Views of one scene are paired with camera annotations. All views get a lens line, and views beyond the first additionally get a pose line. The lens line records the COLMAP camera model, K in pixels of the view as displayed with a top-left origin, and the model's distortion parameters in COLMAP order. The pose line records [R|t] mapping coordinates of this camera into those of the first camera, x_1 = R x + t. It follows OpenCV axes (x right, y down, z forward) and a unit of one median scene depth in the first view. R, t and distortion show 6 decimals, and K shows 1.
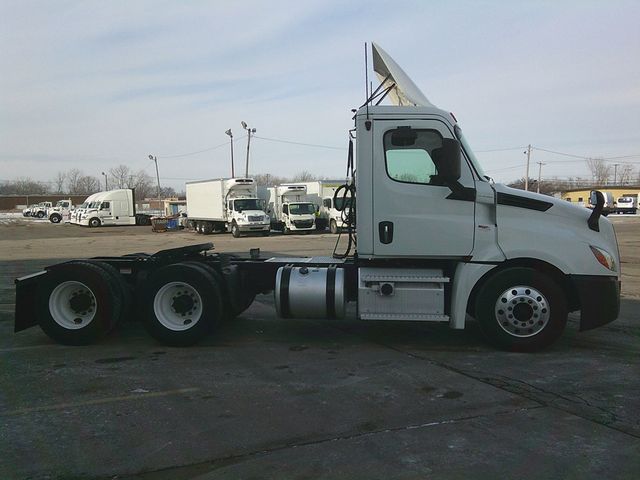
lens RADIAL K [[667.5, 0, 320.0], [0, 667.5, 240.0], [0, 0, 1]] dist [0.068594, 0.000143]
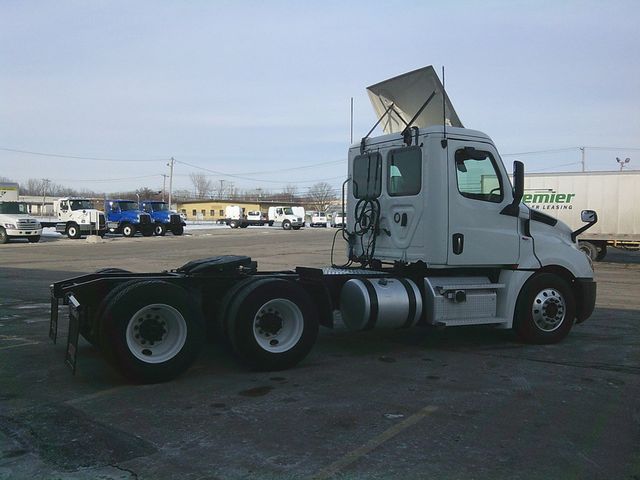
lens RADIAL K [[660.3, 0, 320.0], [0, 660.3, 240.0], [0, 0, 1]] dist [0.060517, -0.007754]
pose [[0.833204, 0.002278, 0.552960, -0.678094], [0.005331, 0.999912, -0.012151, -0.005667], [-0.552939, 0.013072, 0.833119, 0.233474]]
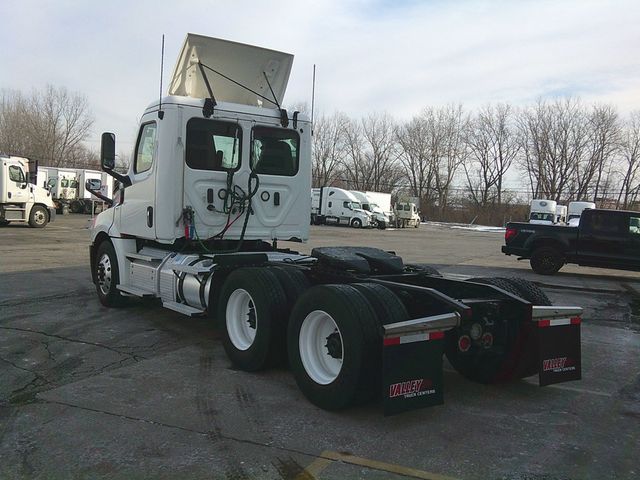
lens RADIAL K [[659.4, 0, 319.8], [0, 659.4, 248.6], [0, 0, 1]] dist [0.041169, -0.013451]
pose [[-0.670973, -0.084717, 0.736626, -0.799642], [-0.017979, 0.995018, 0.098058, -0.061340], [-0.741264, 0.052551, -0.669153, 1.400145]]
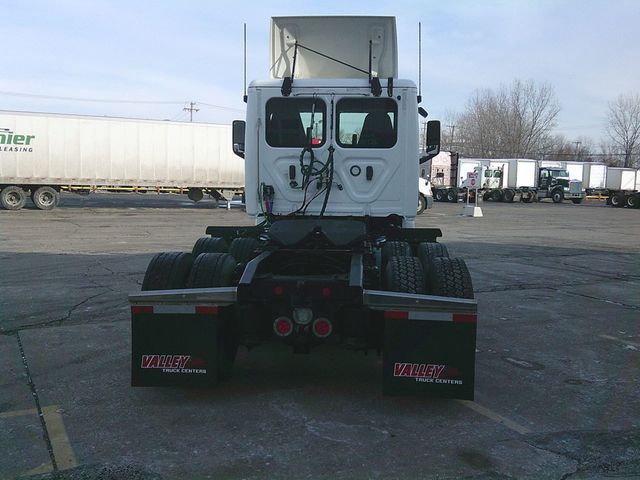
lens RADIAL K [[660.3, 0, 320.0], [0, 660.3, 240.0], [0, 0, 1]] dist [0.060517, -0.007754]
pose [[-0.033429, -0.094073, 0.995004, -0.939561], [0.028006, 0.995081, 0.095021, -0.037872], [-0.999049, 0.031042, -0.030630, 0.955470]]
